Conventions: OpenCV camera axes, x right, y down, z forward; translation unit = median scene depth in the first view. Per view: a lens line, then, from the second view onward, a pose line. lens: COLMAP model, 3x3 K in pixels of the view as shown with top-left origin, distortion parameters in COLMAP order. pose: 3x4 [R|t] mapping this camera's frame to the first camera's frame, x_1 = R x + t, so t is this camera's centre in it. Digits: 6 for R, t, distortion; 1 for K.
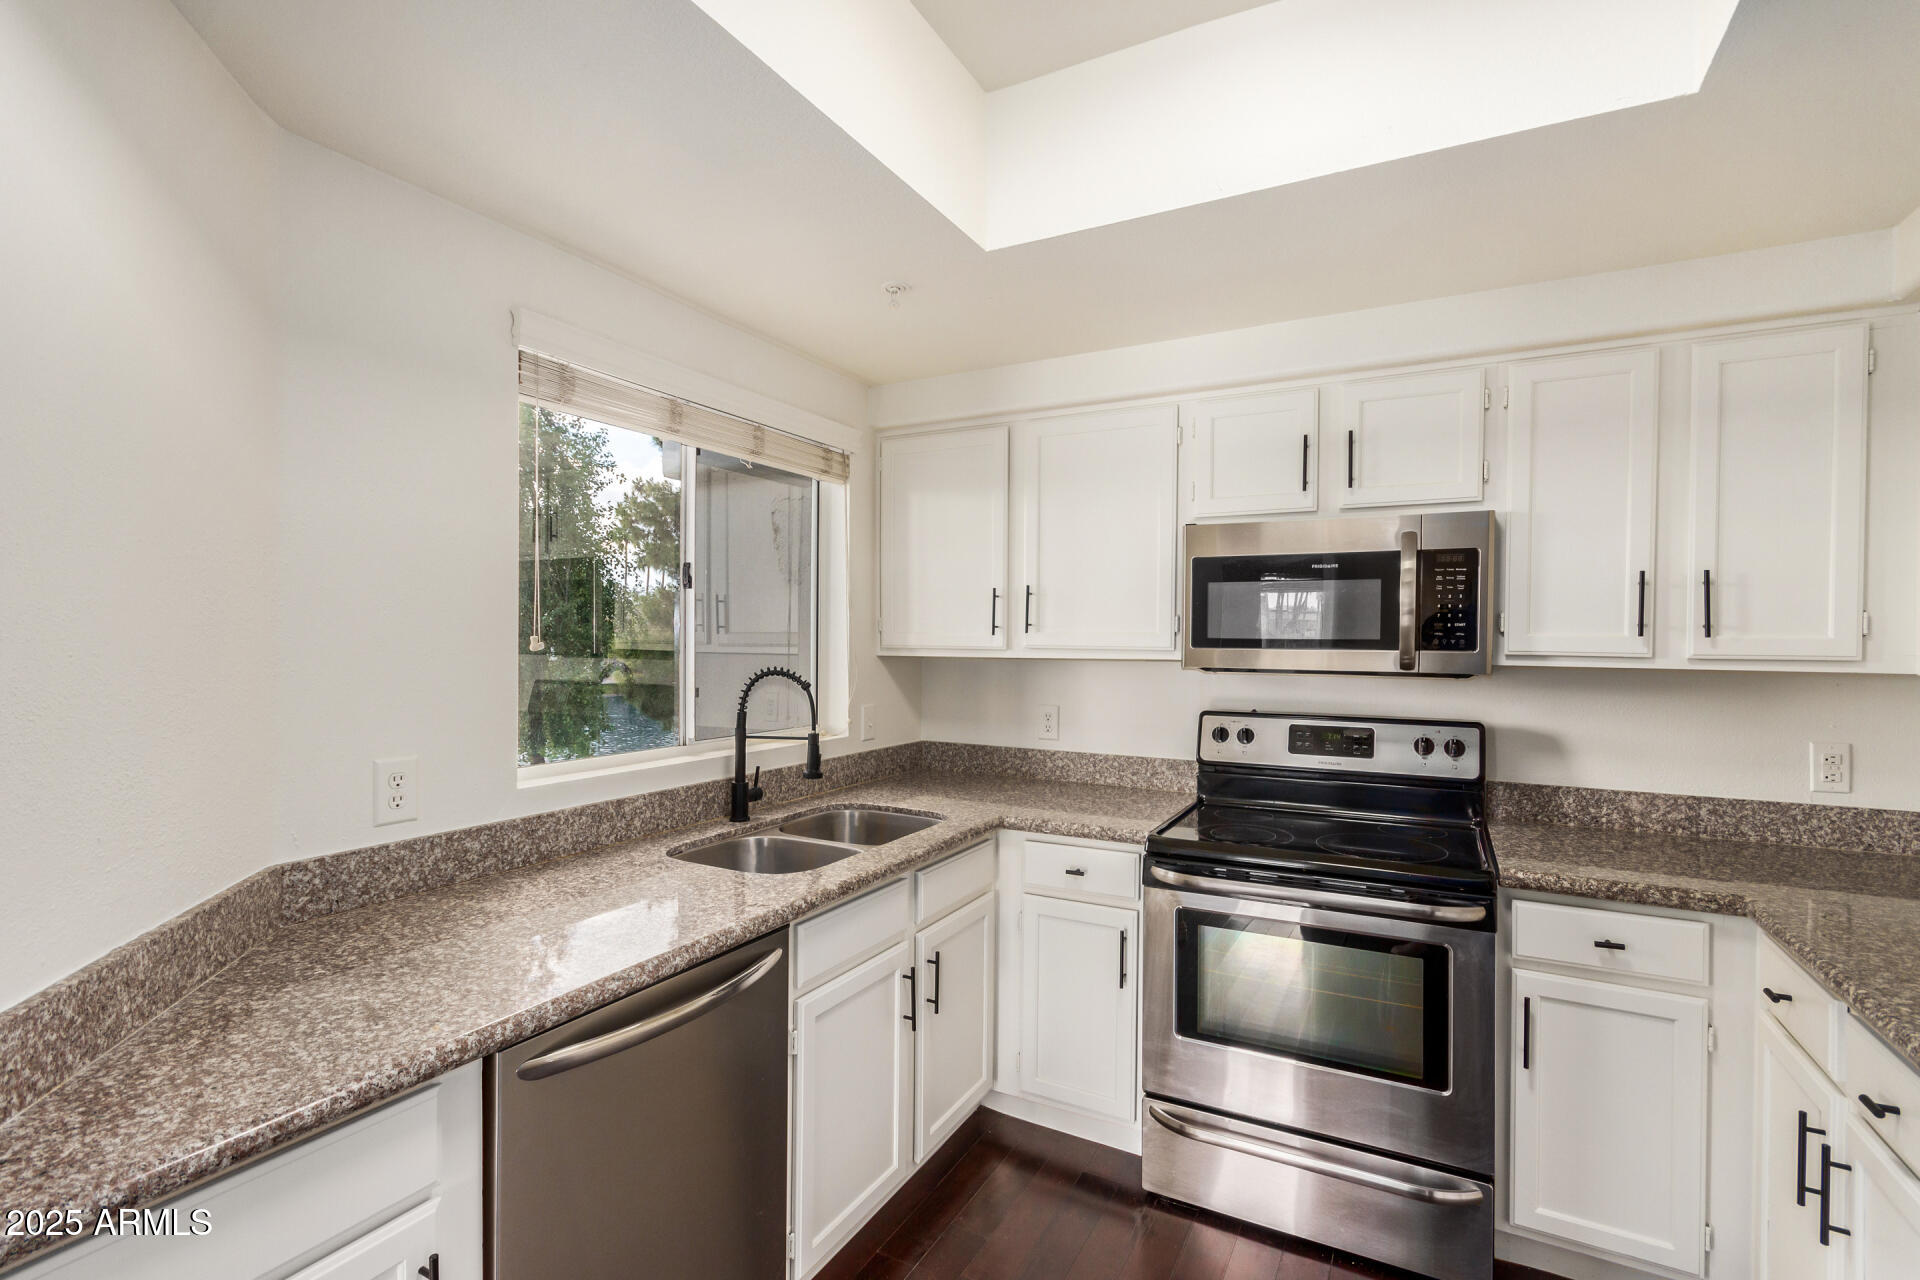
lens RADIAL K [[887.9, 0, 959.2], [0, 887.9, 640.1], [0, 0, 1]] dist [0.005003, 0.001467]
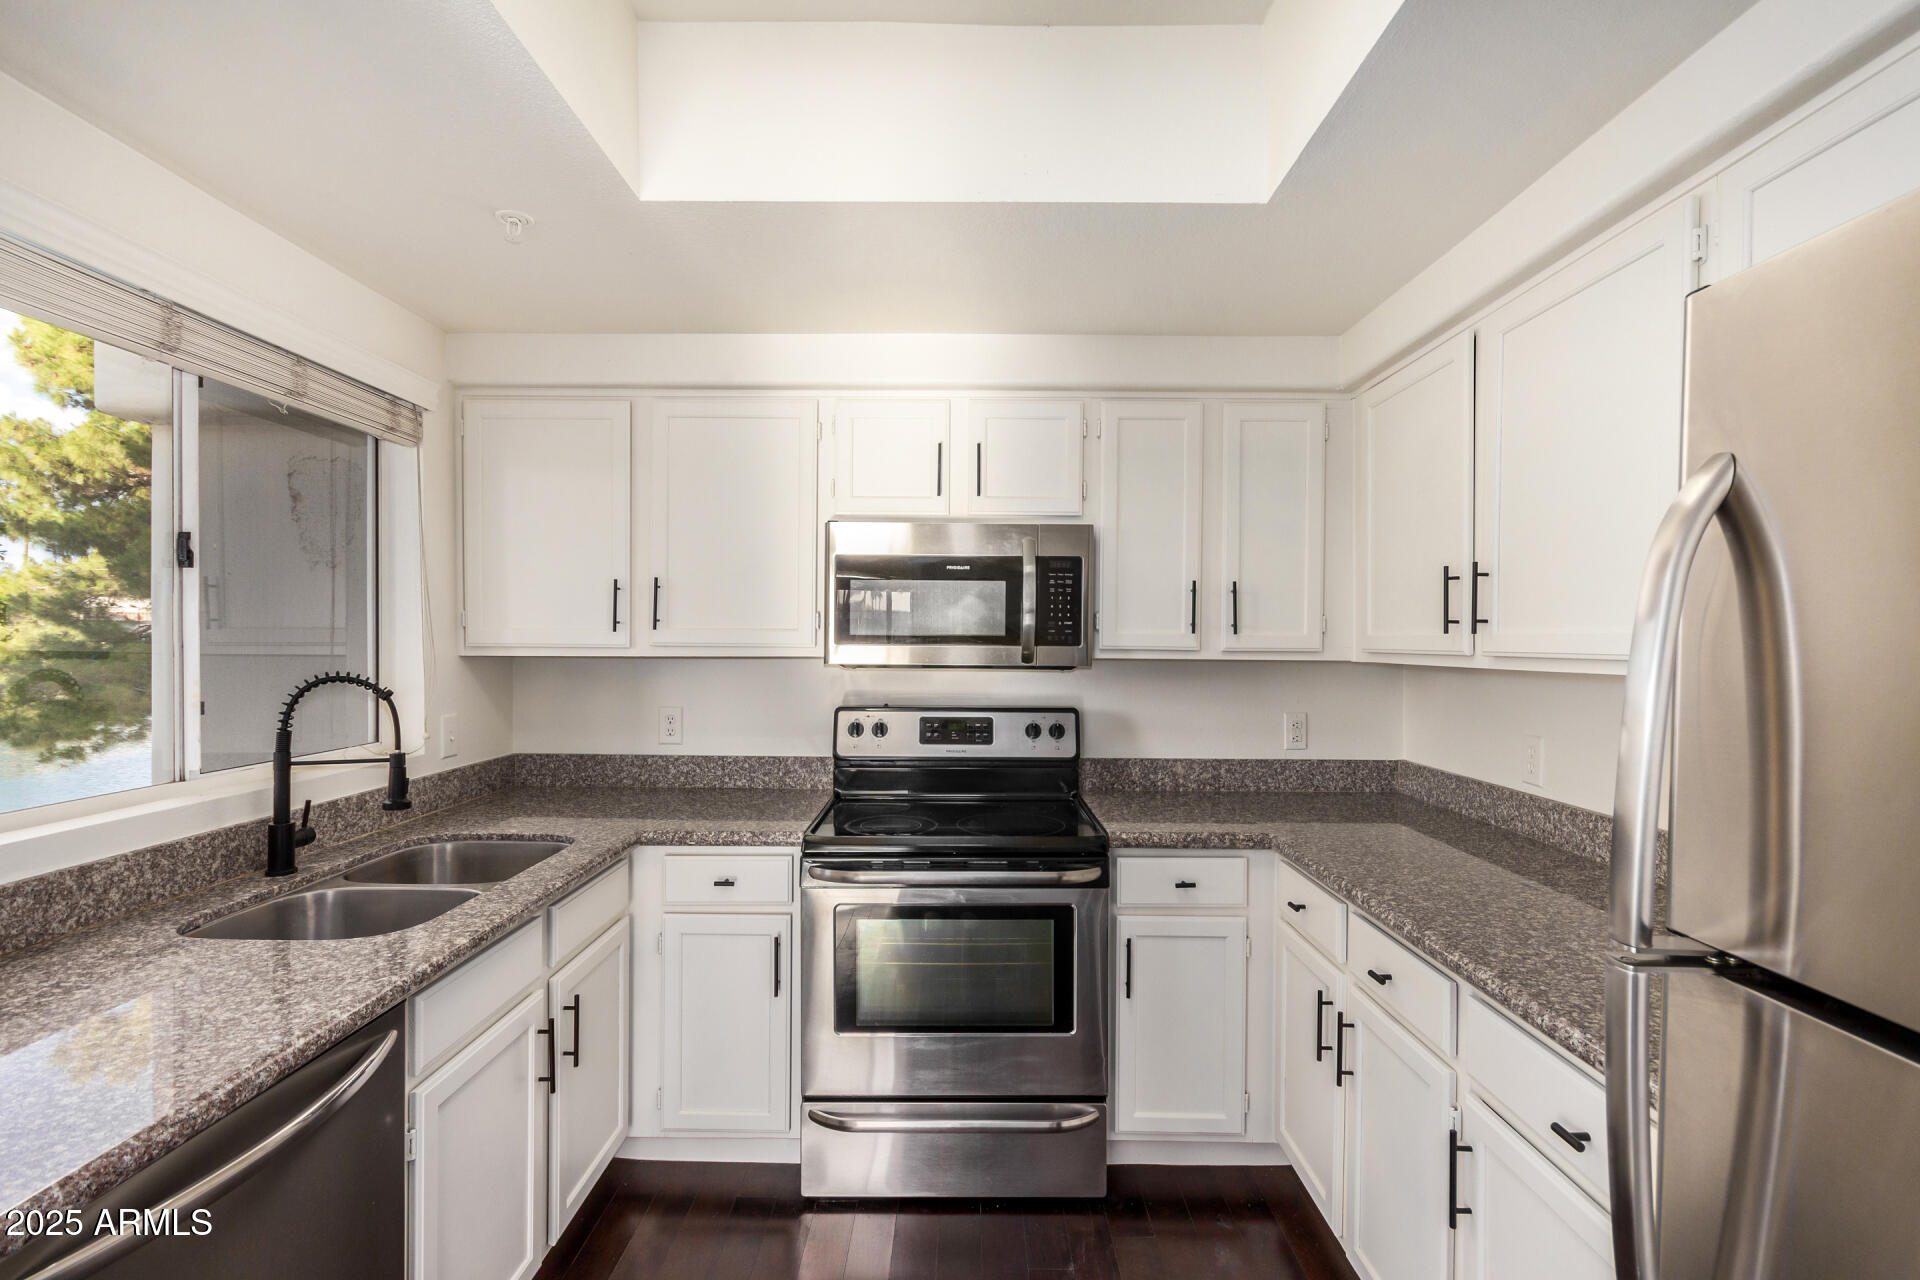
lens RADIAL K [[887.9, 0, 959.5], [0, 887.9, 643.7], [0, 0, 1]] dist [0.005003, 0.001467]
pose [[0.883798, -0.004606, 0.467846, -0.092658], [0.001169, 0.999970, 0.007636, 0.000279], [-0.467867, -0.006202, 0.883777, 0.053043]]
